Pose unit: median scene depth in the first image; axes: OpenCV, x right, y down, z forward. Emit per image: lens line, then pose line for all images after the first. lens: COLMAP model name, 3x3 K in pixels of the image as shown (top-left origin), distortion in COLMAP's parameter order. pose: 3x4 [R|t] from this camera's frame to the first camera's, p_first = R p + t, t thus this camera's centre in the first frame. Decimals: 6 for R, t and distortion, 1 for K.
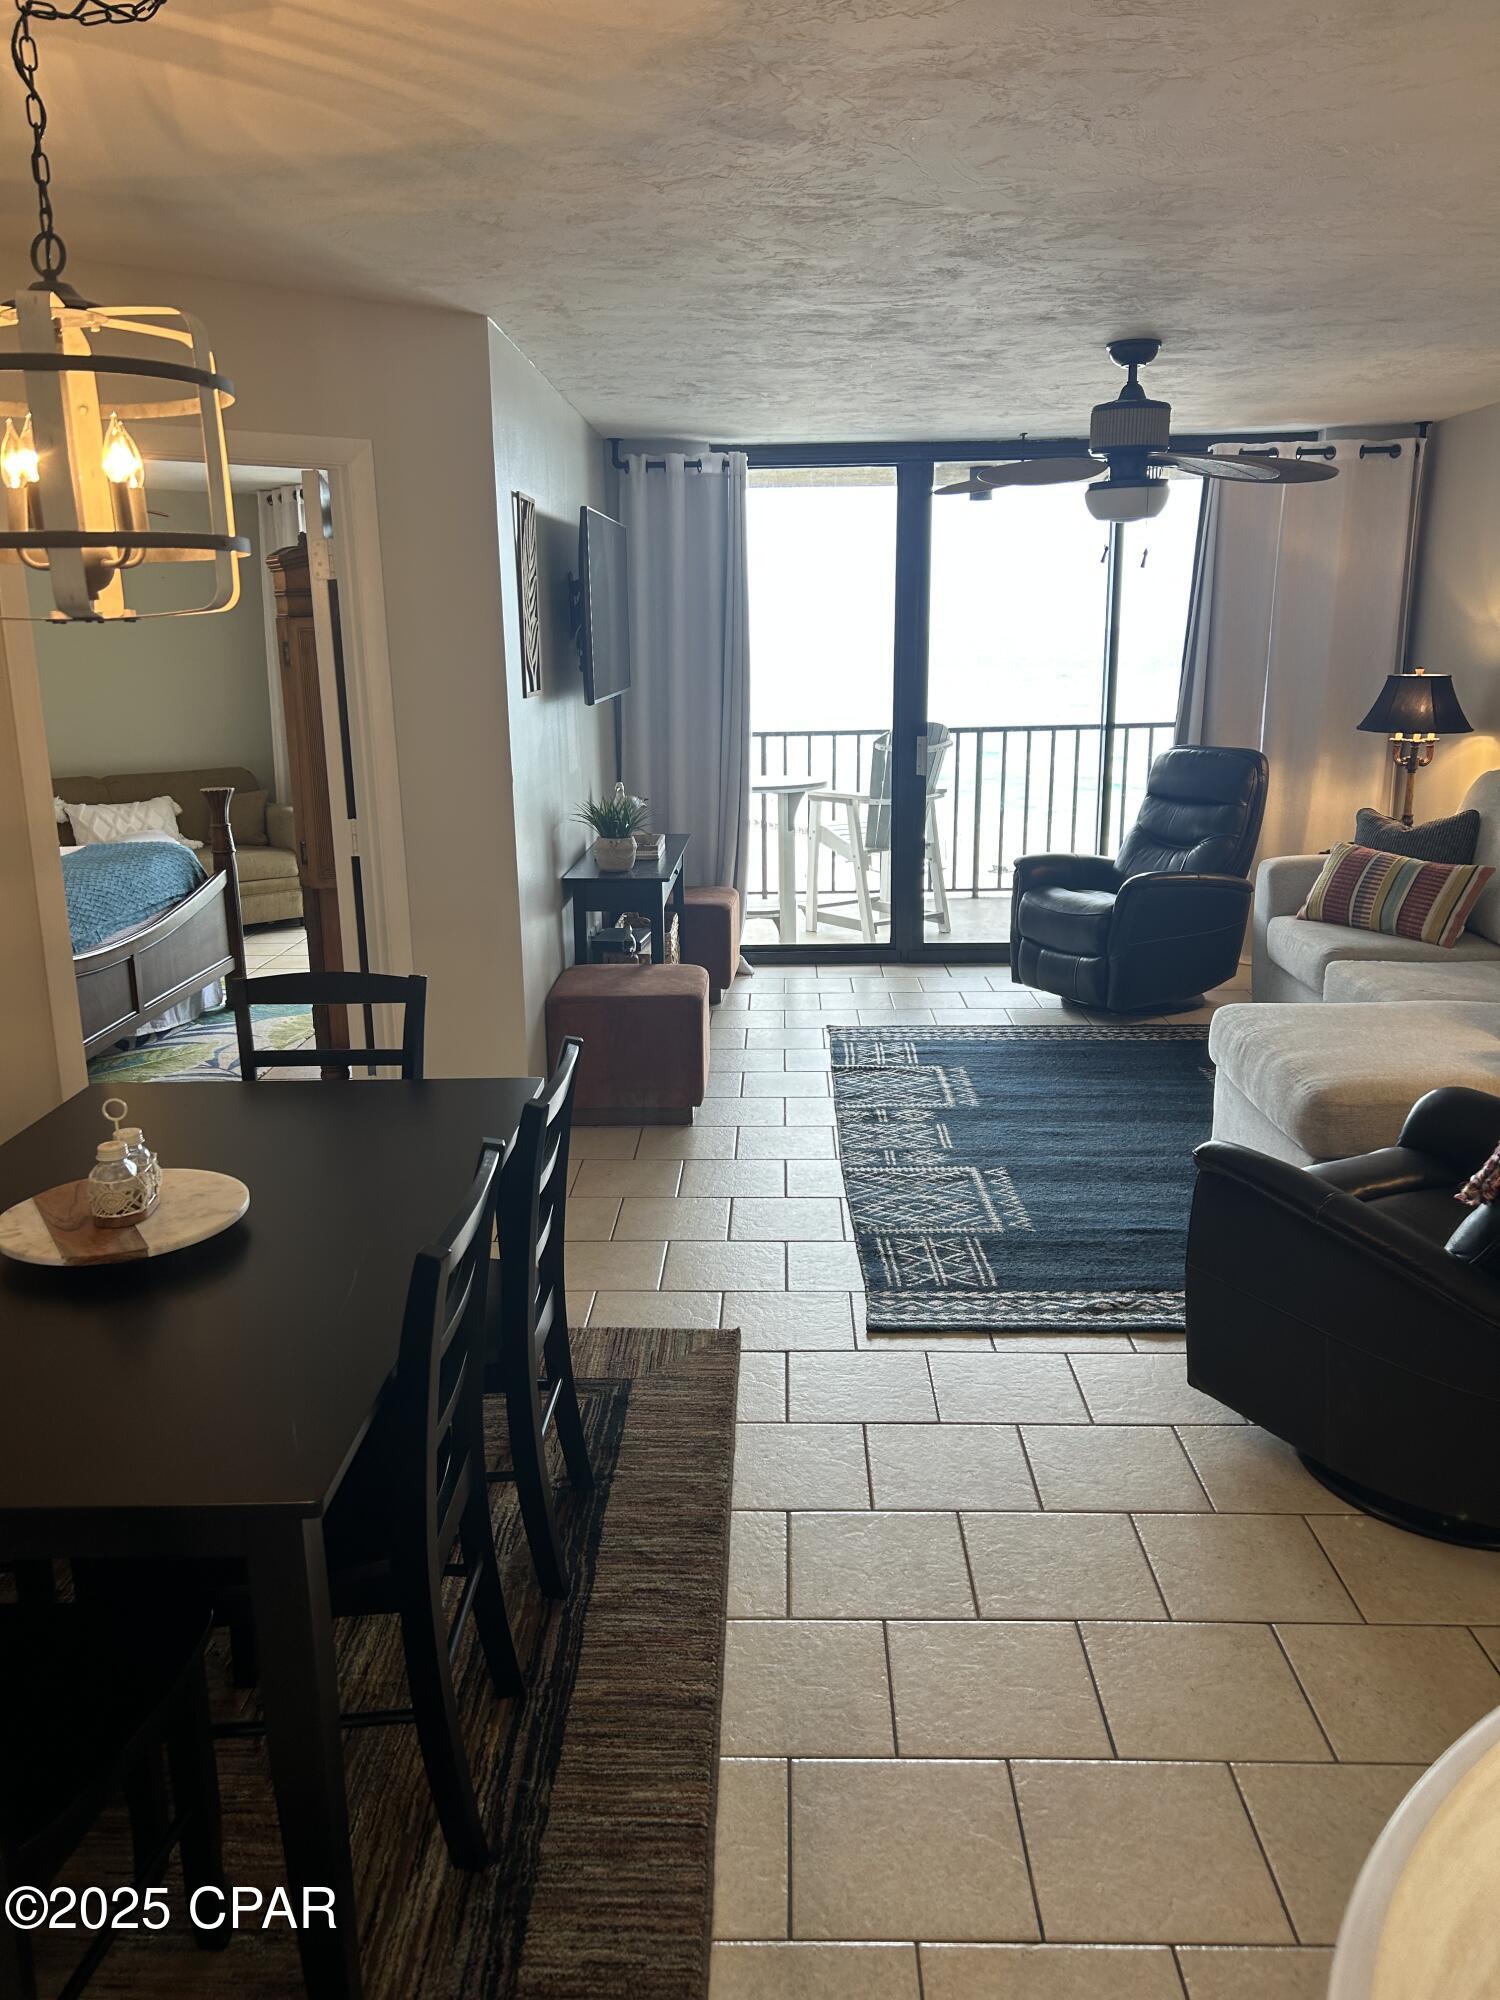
lens RADIAL K [[1505.2, 0, 738.1], [0, 1505.2, 988.8], [0, 0, 1]] dist [0.046662, -0.047993]
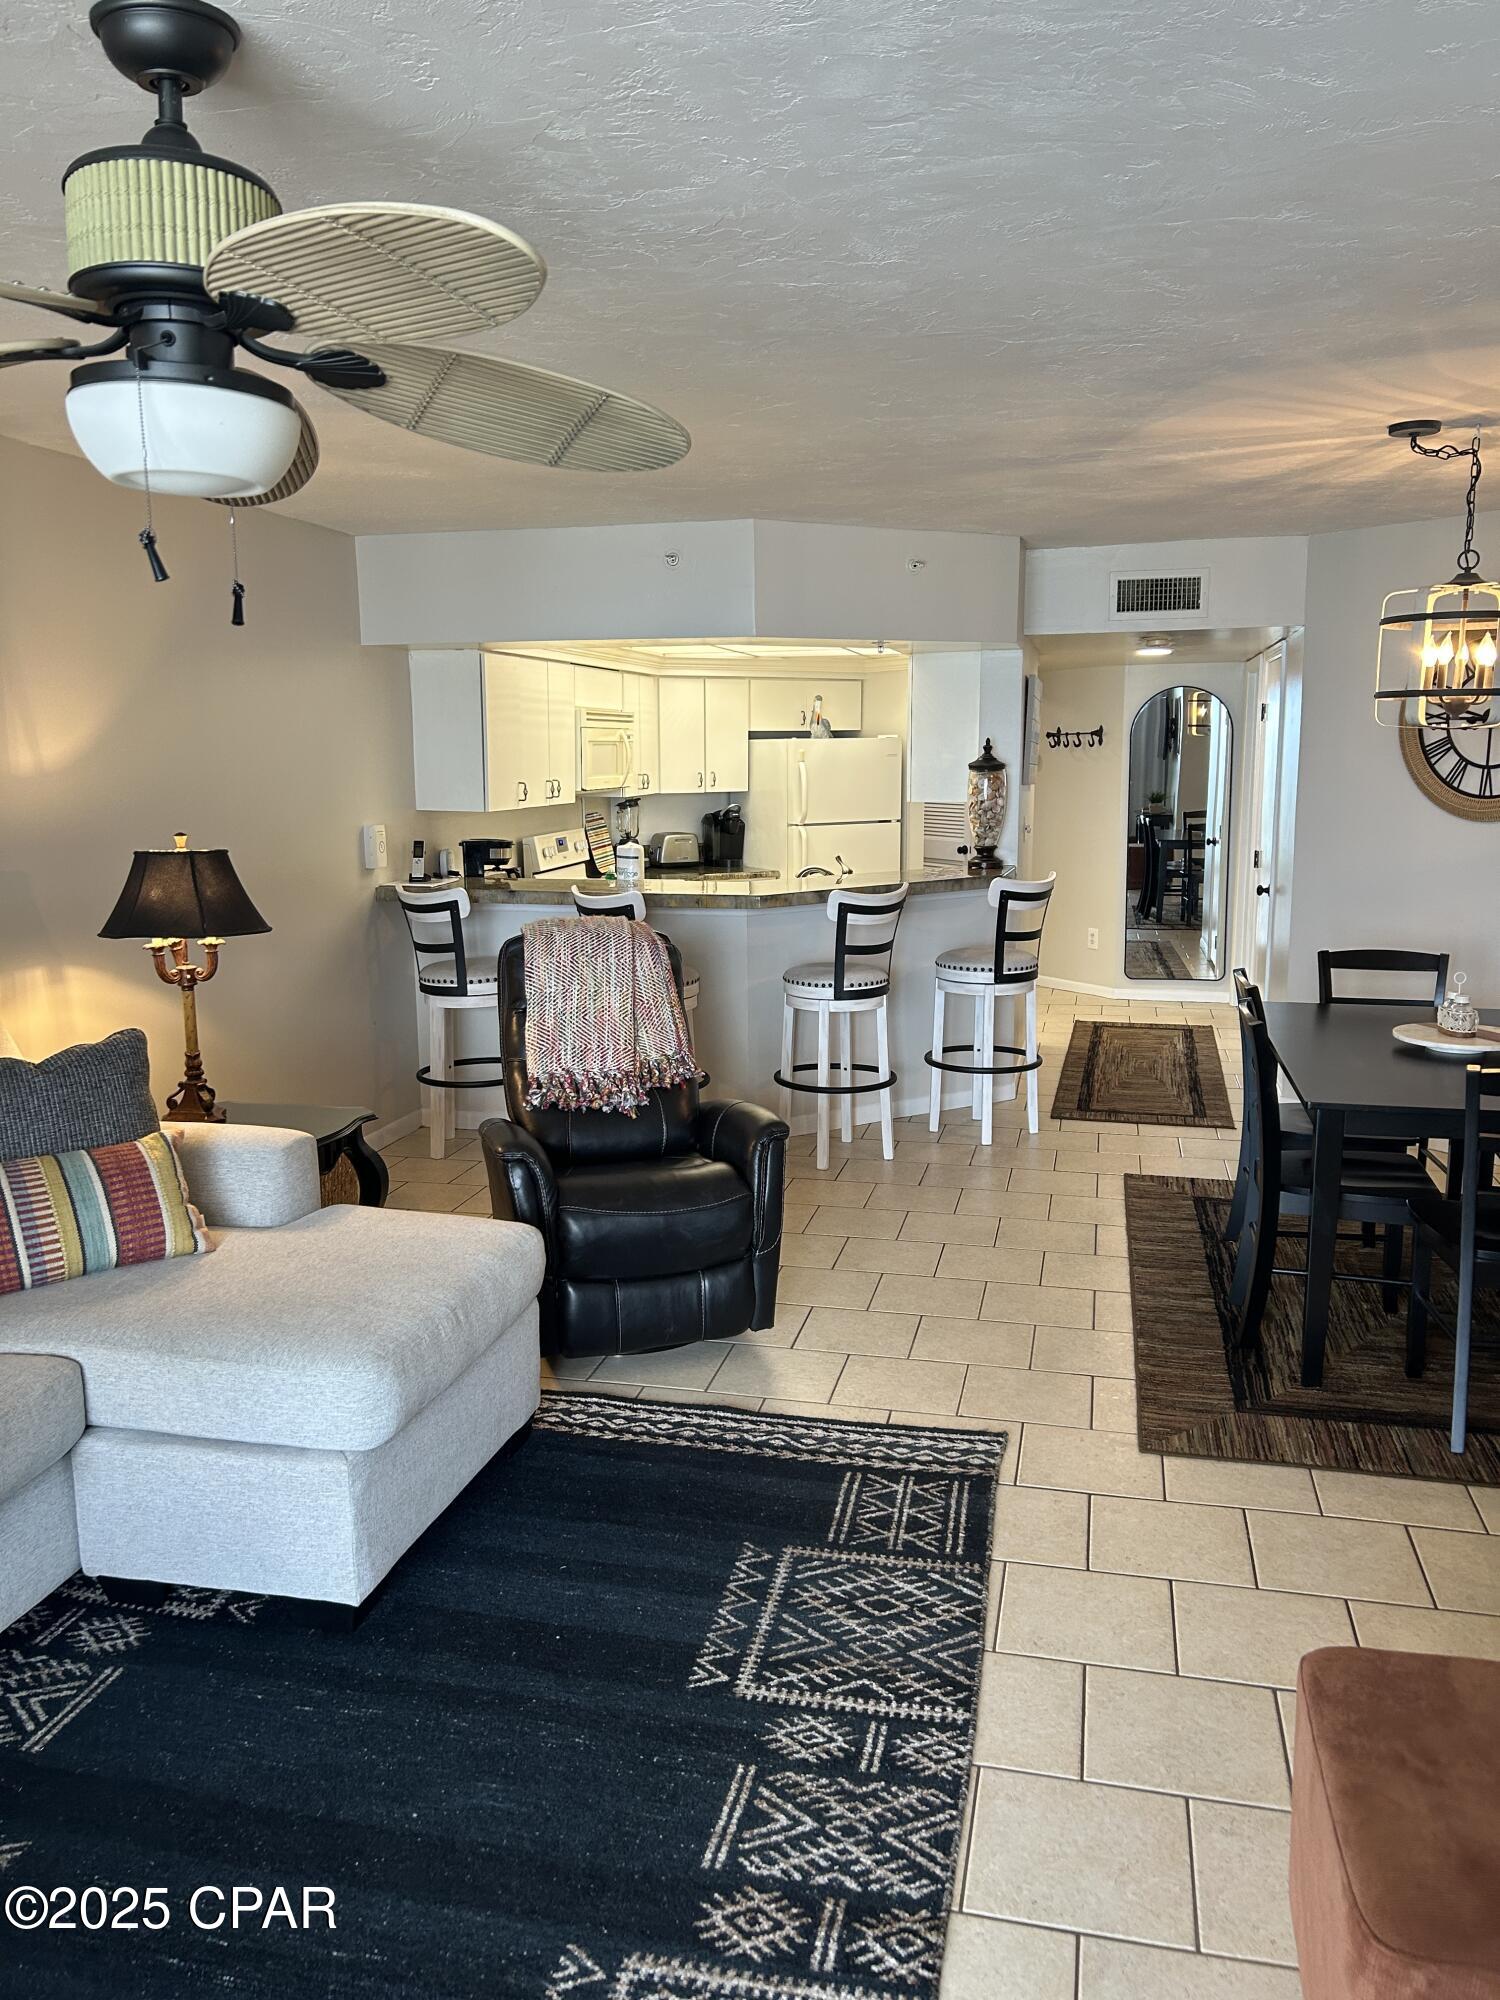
lens RADIAL K [[1505.2, 0, 735.2], [0, 1505.2, 1000.6], [0, 0, 1]] dist [0.046662, -0.047993]
pose [[-0.977108, -0.013277, 0.212331, 0.036278], [0.069994, 0.922427, 0.379775, -0.298806], [-0.200903, 0.385942, -0.900381, 1.258180]]
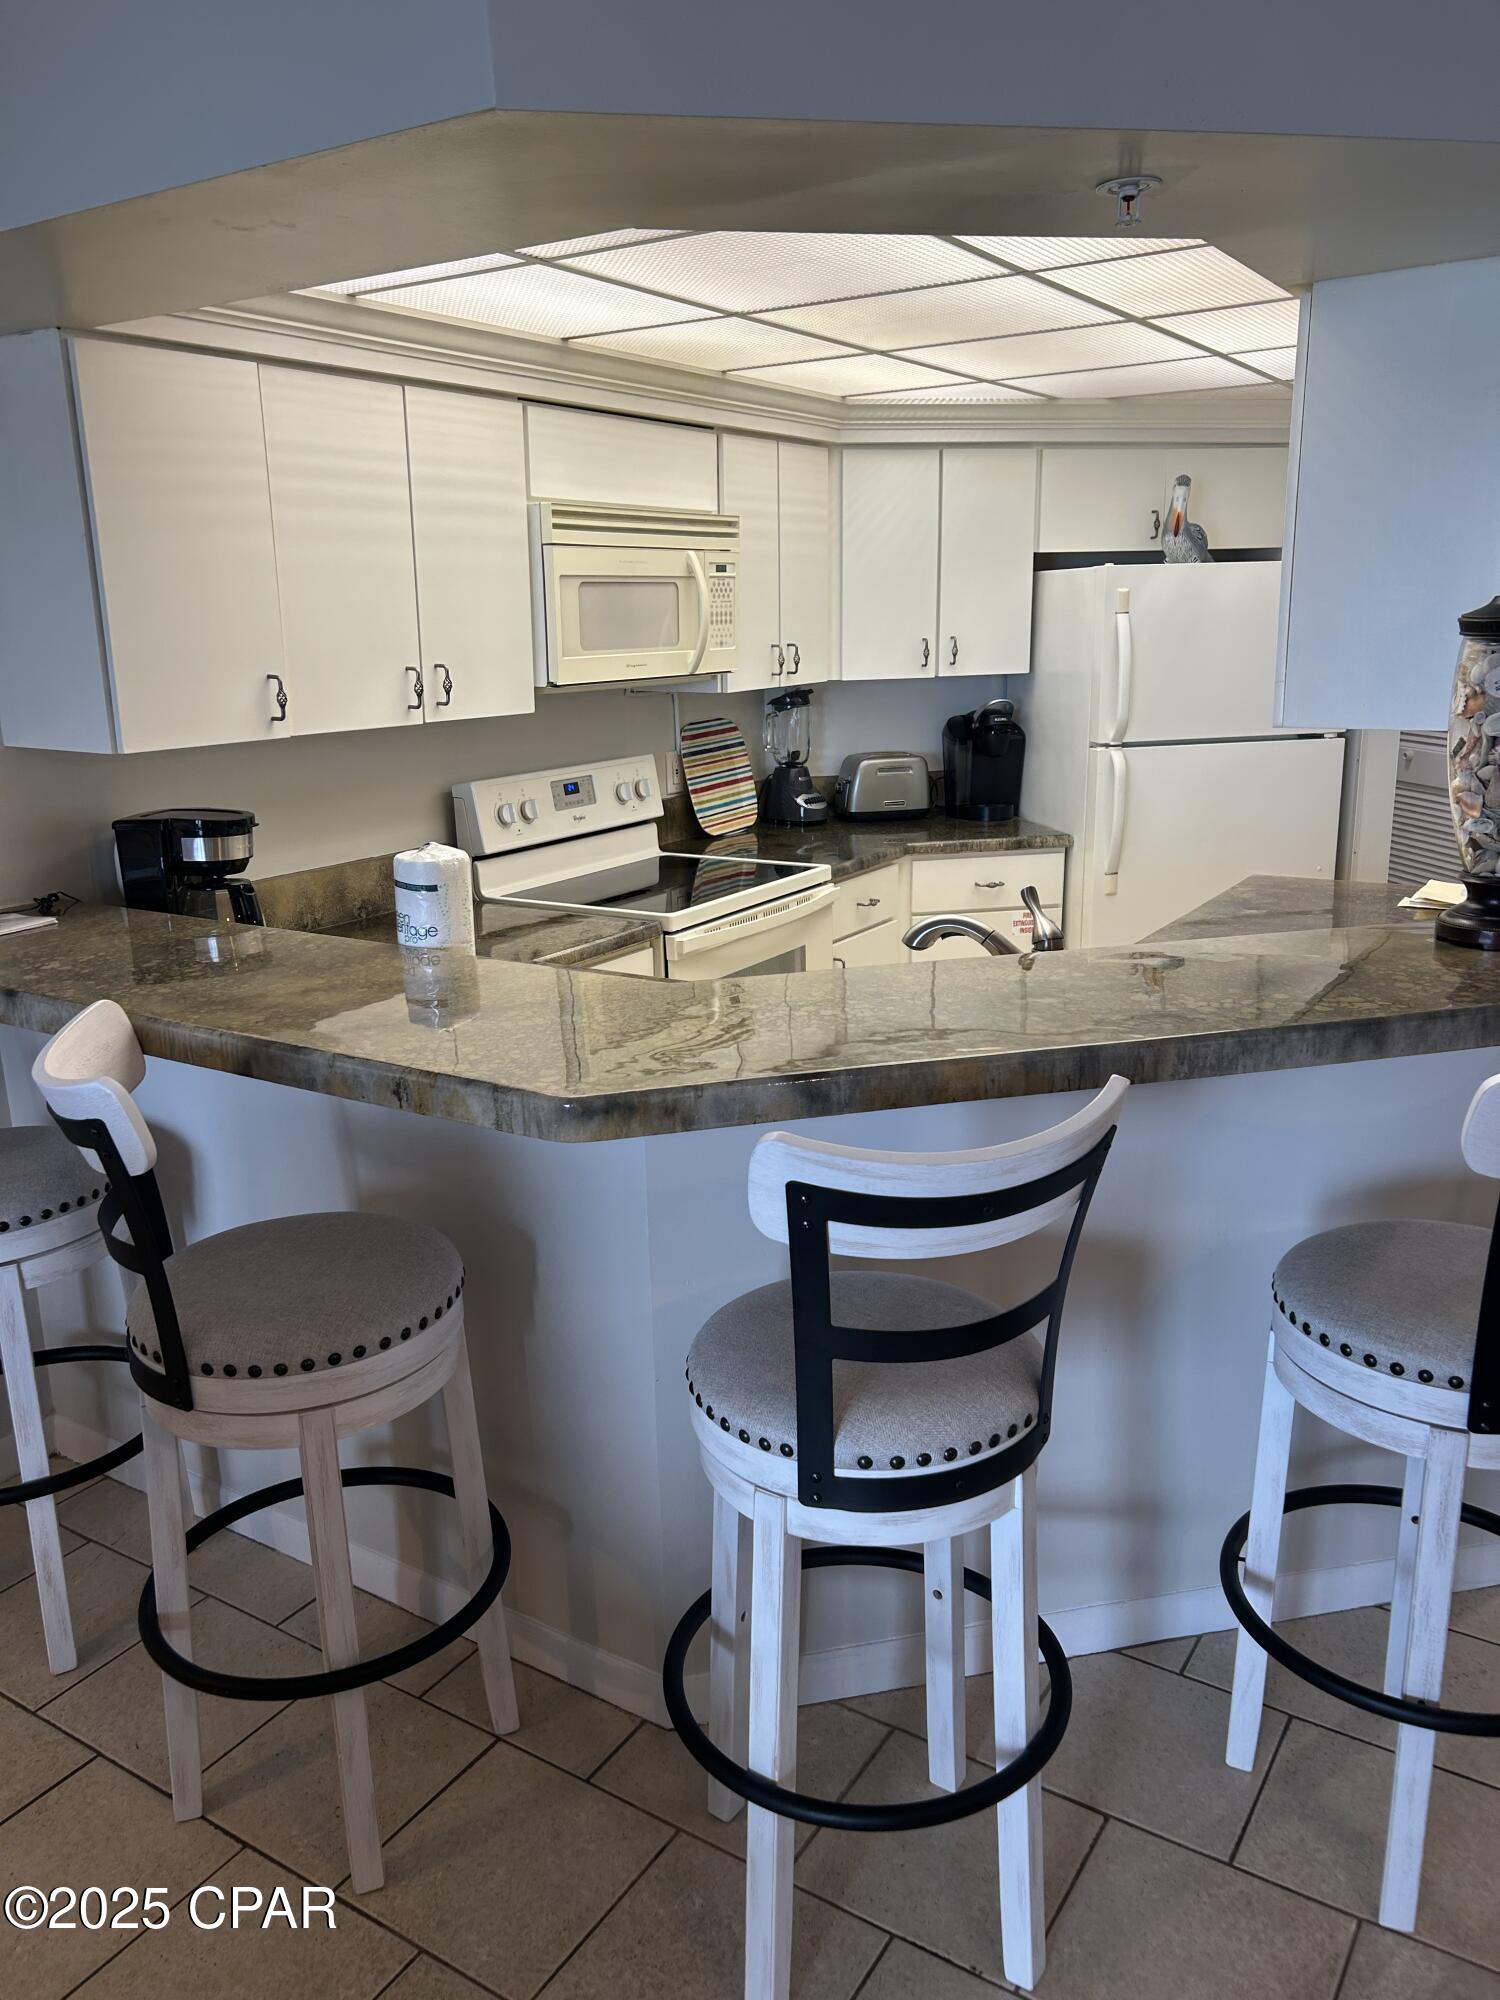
lens RADIAL K [[1505.2, 0, 732.1], [0, 1505.2, 1010.4], [0, 0, 1]] dist [0.046662, -0.047993]
pose [[-0.854701, -0.100156, 0.509367, 0.066258], [0.153137, 0.888903, 0.431742, -0.095732], [-0.496019, 0.447013, -0.744408, 0.434896]]
